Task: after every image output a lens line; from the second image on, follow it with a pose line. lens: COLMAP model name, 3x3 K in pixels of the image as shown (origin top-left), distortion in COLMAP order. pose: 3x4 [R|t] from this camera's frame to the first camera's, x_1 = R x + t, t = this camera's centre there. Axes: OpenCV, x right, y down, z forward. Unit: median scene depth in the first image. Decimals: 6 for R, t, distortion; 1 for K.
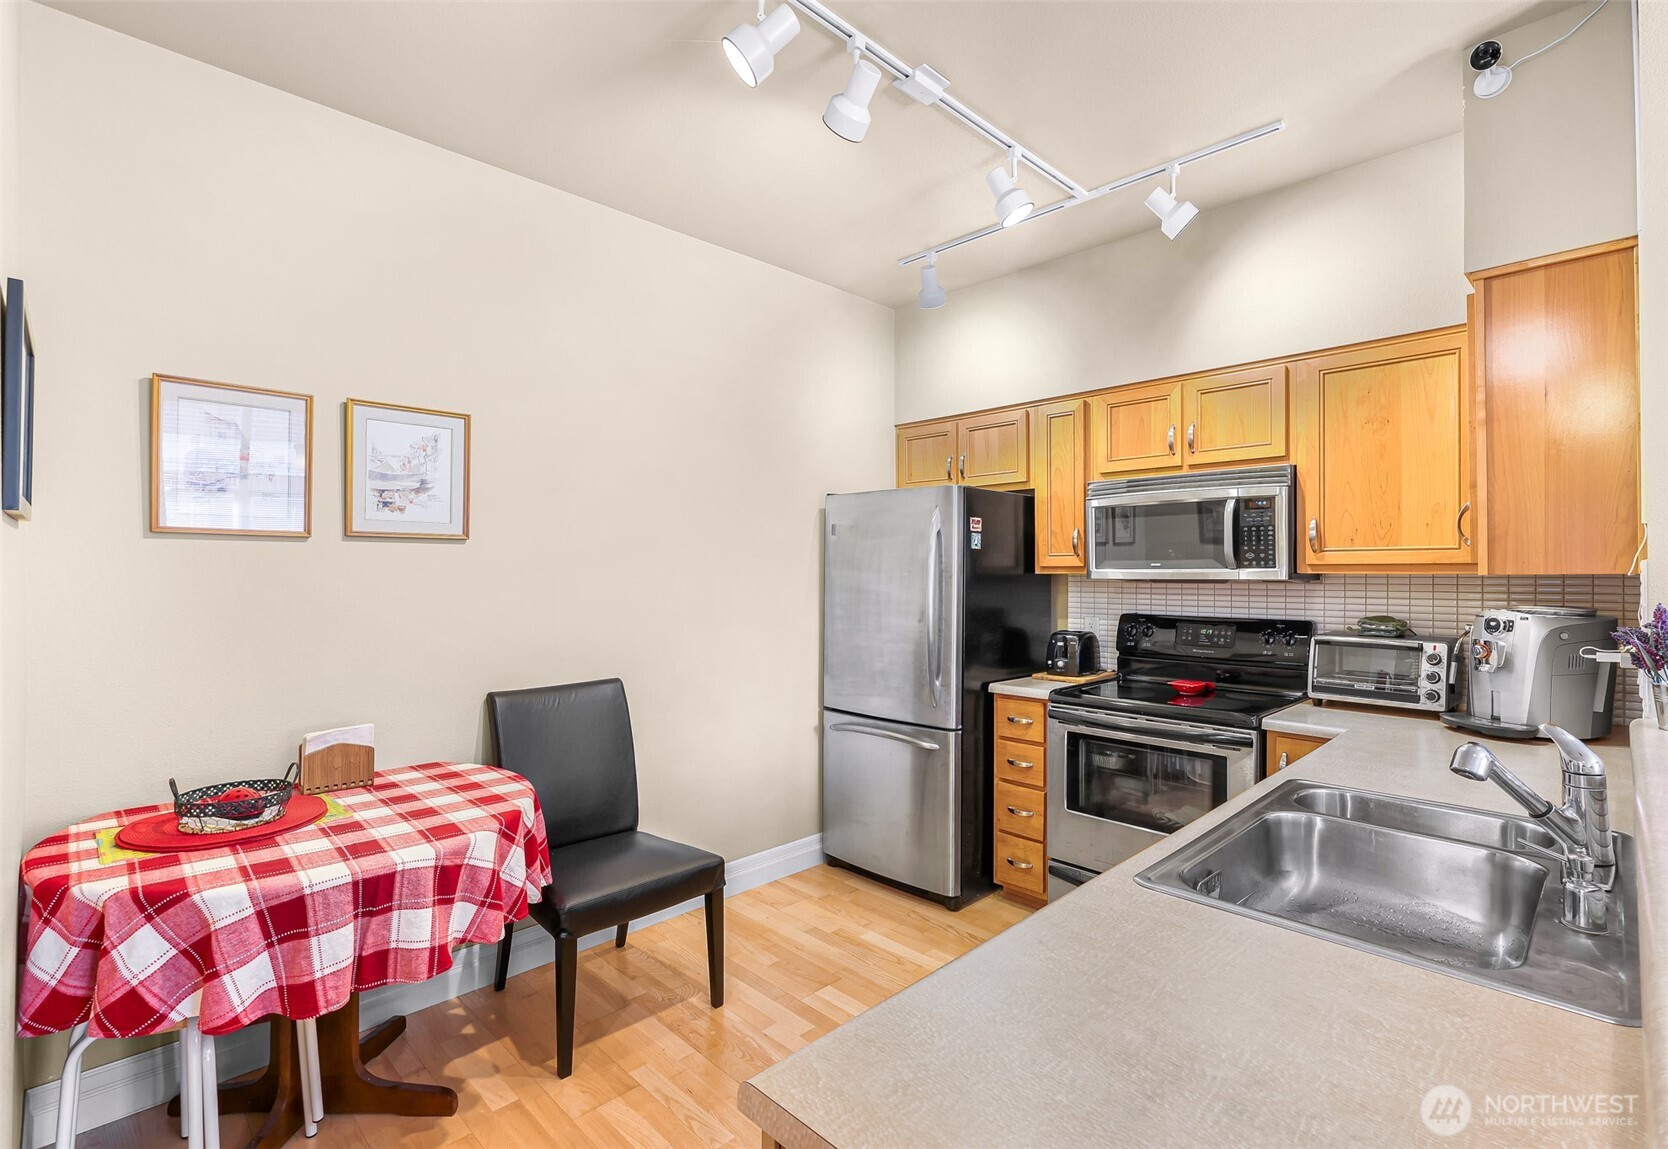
lens RADIAL K [[770.4, 0, 887.0], [0, 770.4, 567.1], [0, 0, 1]] dist [-0.003751, -0.001921]
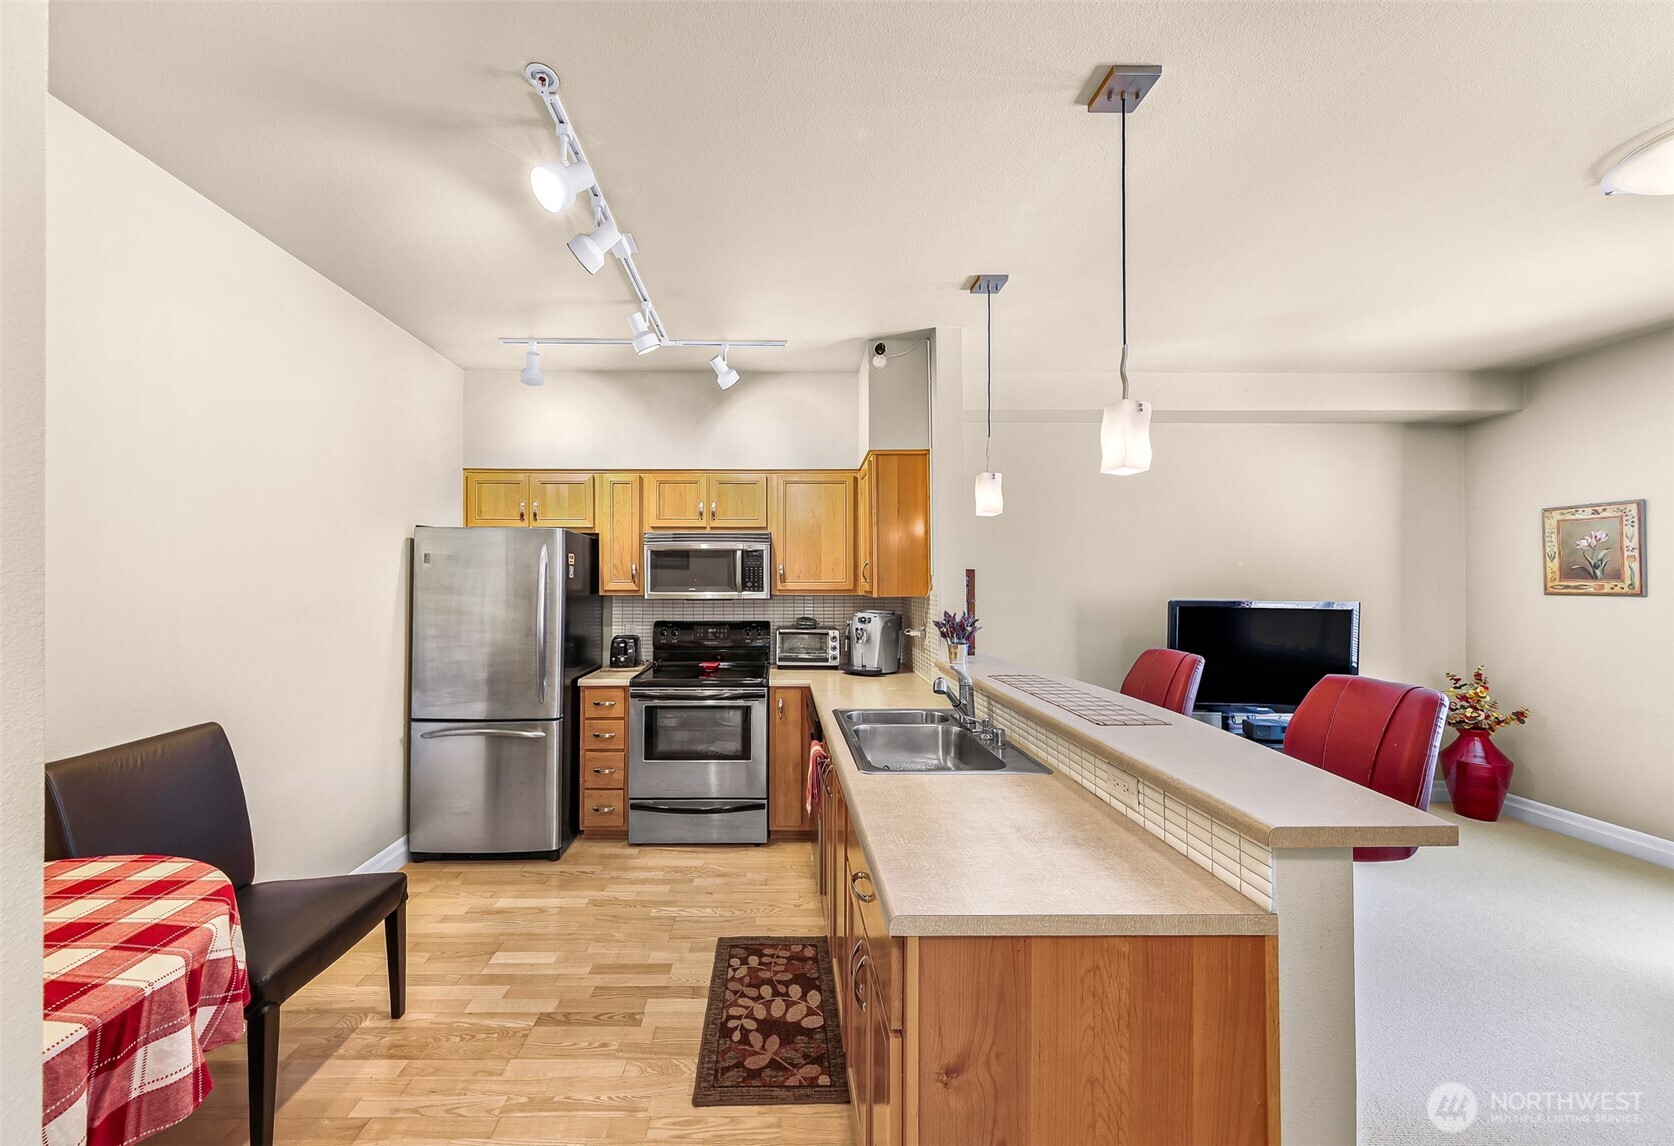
lens RADIAL K [[539.0, 0, 825.3], [0, 539.0, 574.4], [0, 0, 1]] dist [0.002315, -0.000331]
pose [[0.712881, 0.016200, 0.701098, -0.238989], [-0.007079, 0.999848, -0.015904, -0.019324], [-0.701249, 0.006375, 0.712888, 0.041881]]
